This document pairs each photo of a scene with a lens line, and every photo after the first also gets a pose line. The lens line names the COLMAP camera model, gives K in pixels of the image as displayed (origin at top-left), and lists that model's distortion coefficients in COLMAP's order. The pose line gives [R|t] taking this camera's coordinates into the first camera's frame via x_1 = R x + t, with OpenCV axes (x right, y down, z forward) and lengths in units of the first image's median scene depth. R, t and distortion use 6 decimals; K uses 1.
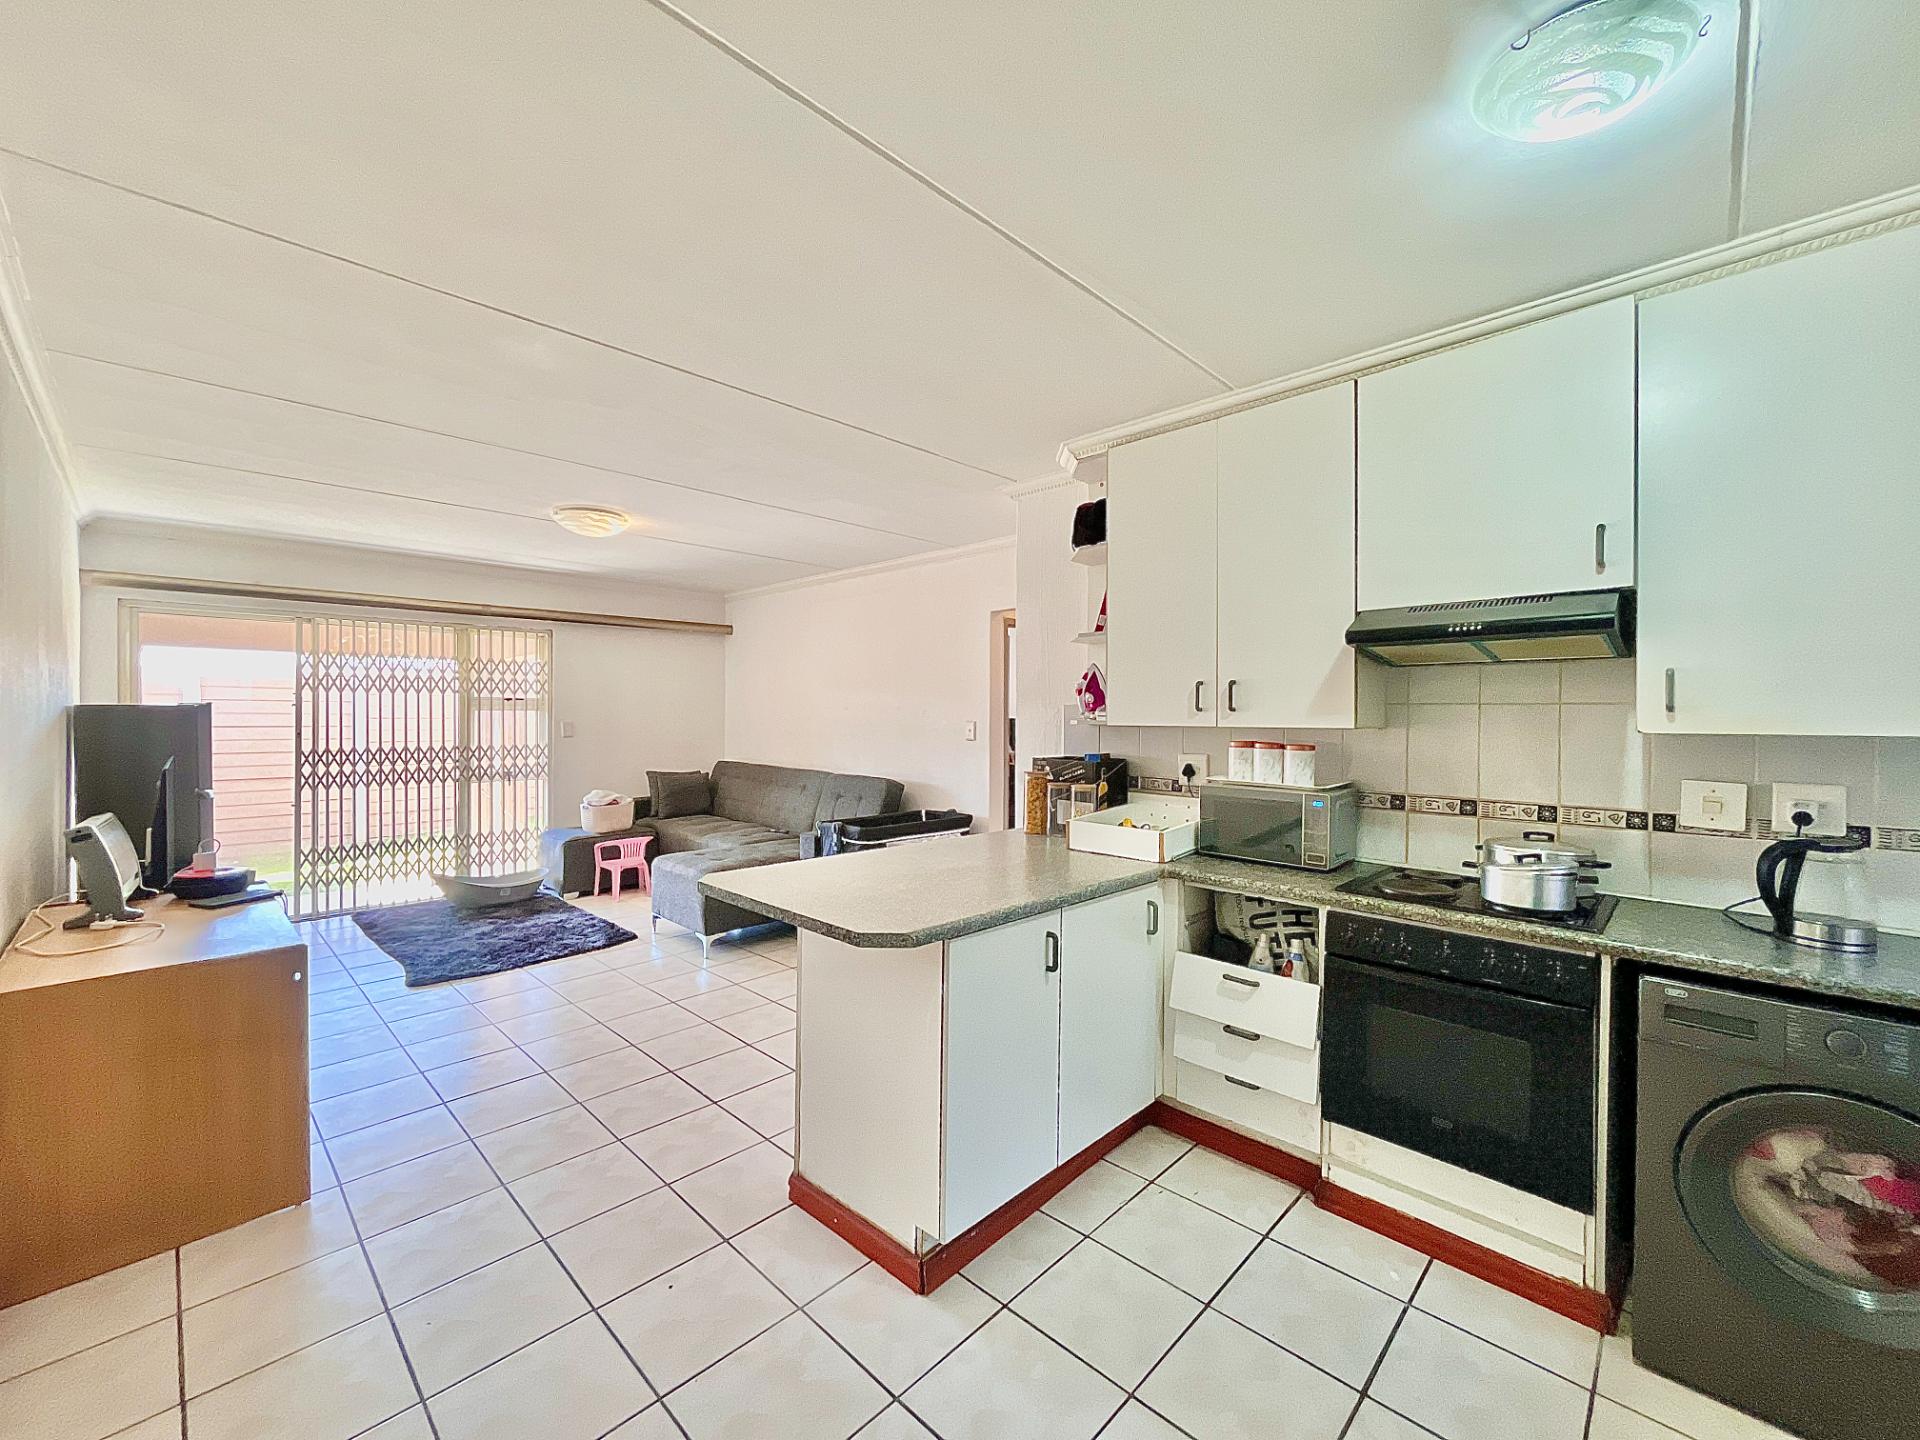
lens RADIAL K [[774.6, 0, 954.5], [0, 774.6, 717.9], [0, 0, 1]] dist [-0.002668, -0.000085]
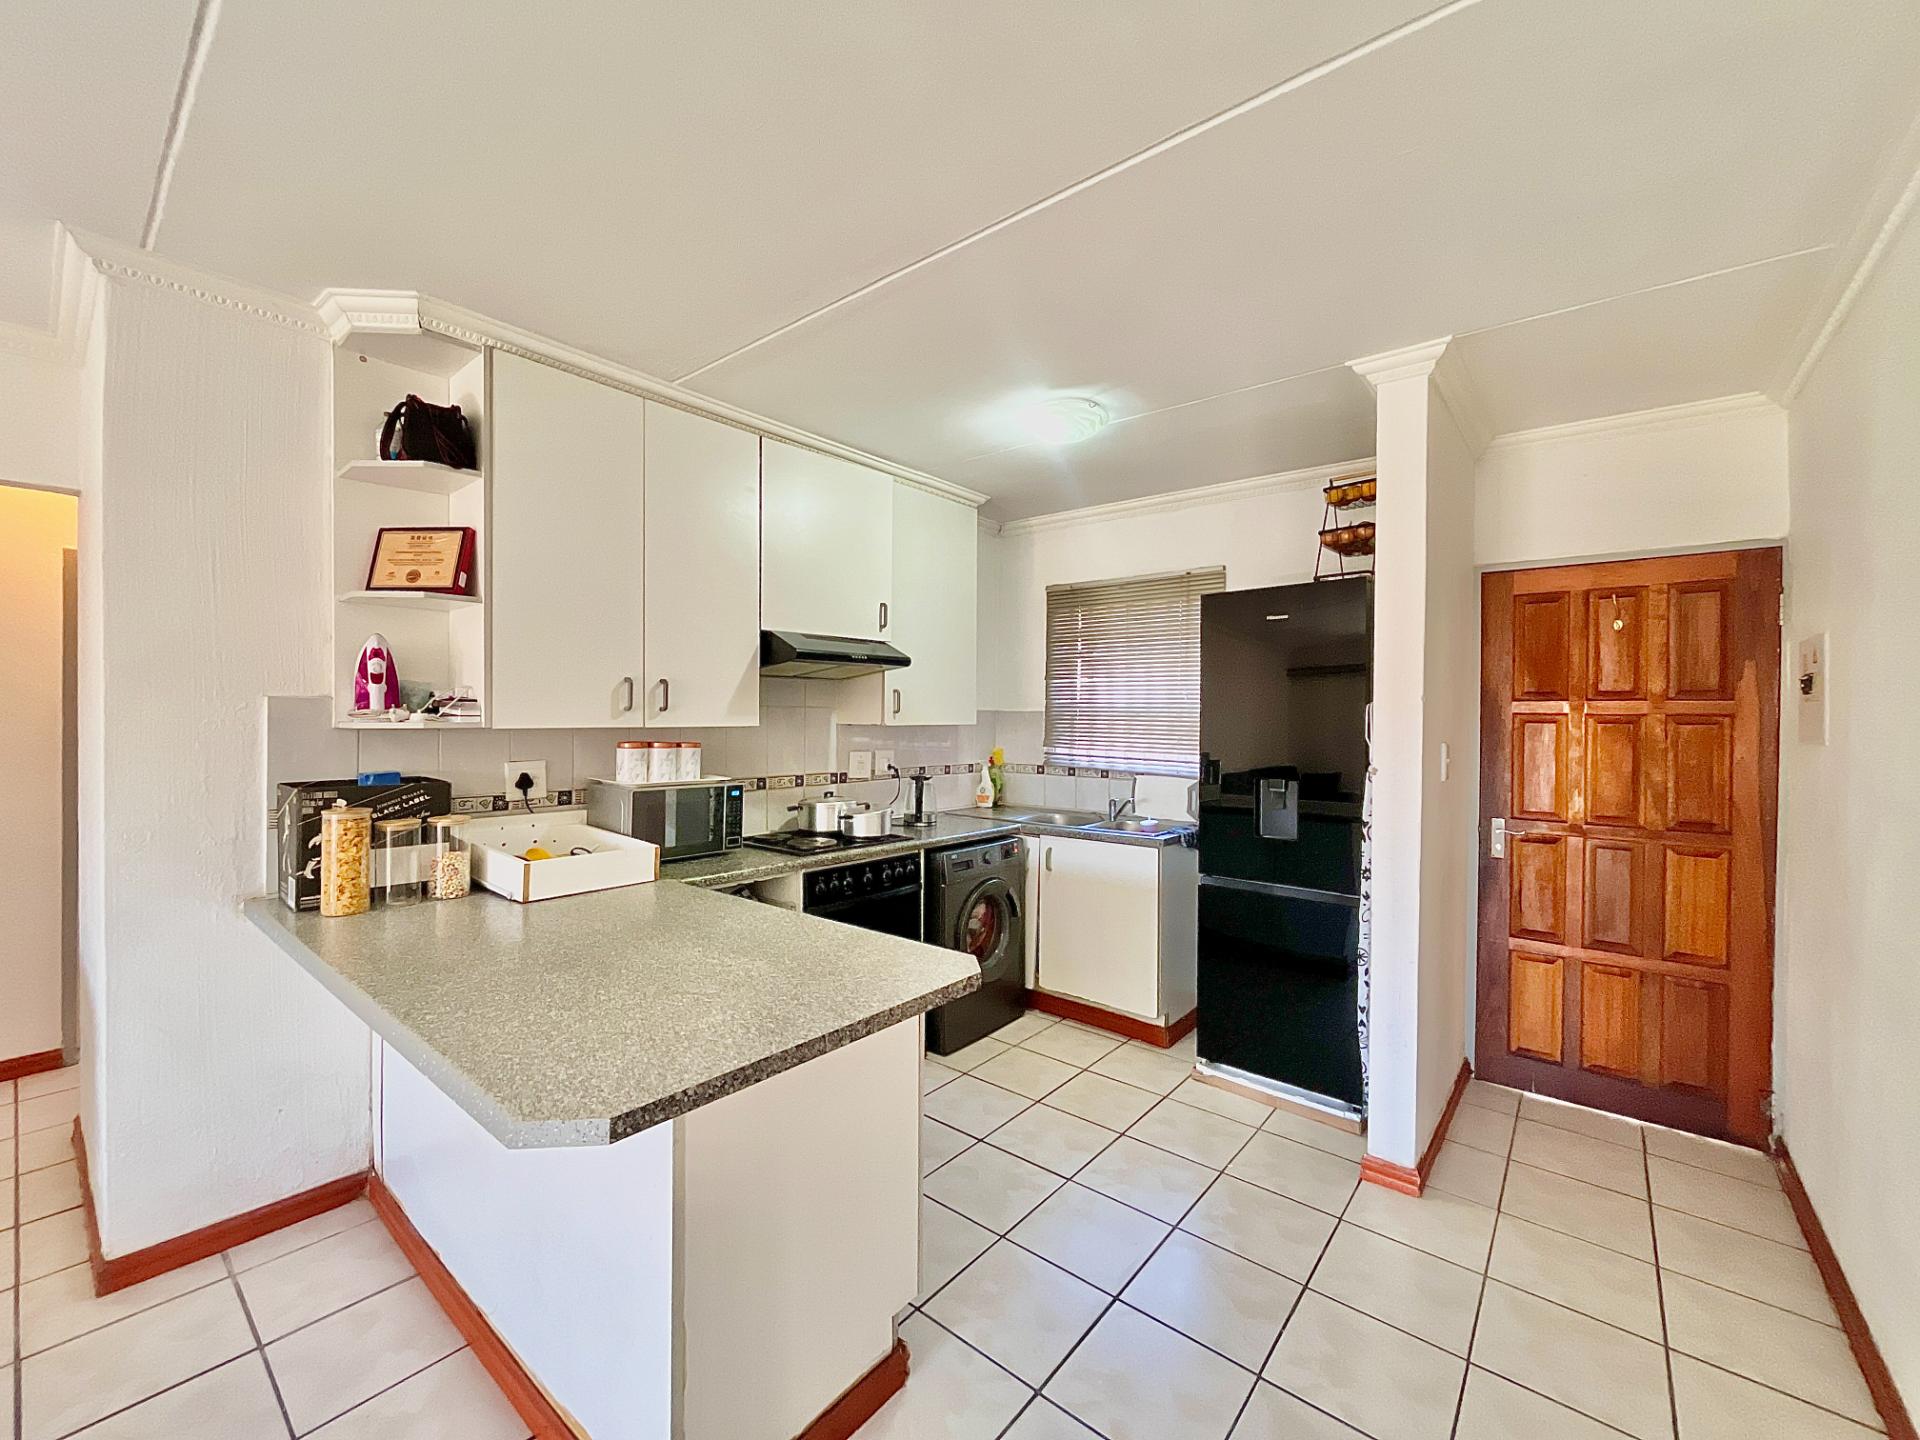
lens RADIAL K [[774.6, 0, 954.5], [0, 774.6, 717.9], [0, 0, 1]] dist [-0.002668, -0.000085]
pose [[-0.074355, -0.009345, 0.997188, -0.717224], [-0.004238, 0.999950, 0.009055, -0.011395], [-0.997223, -0.003552, -0.074391, 0.794280]]
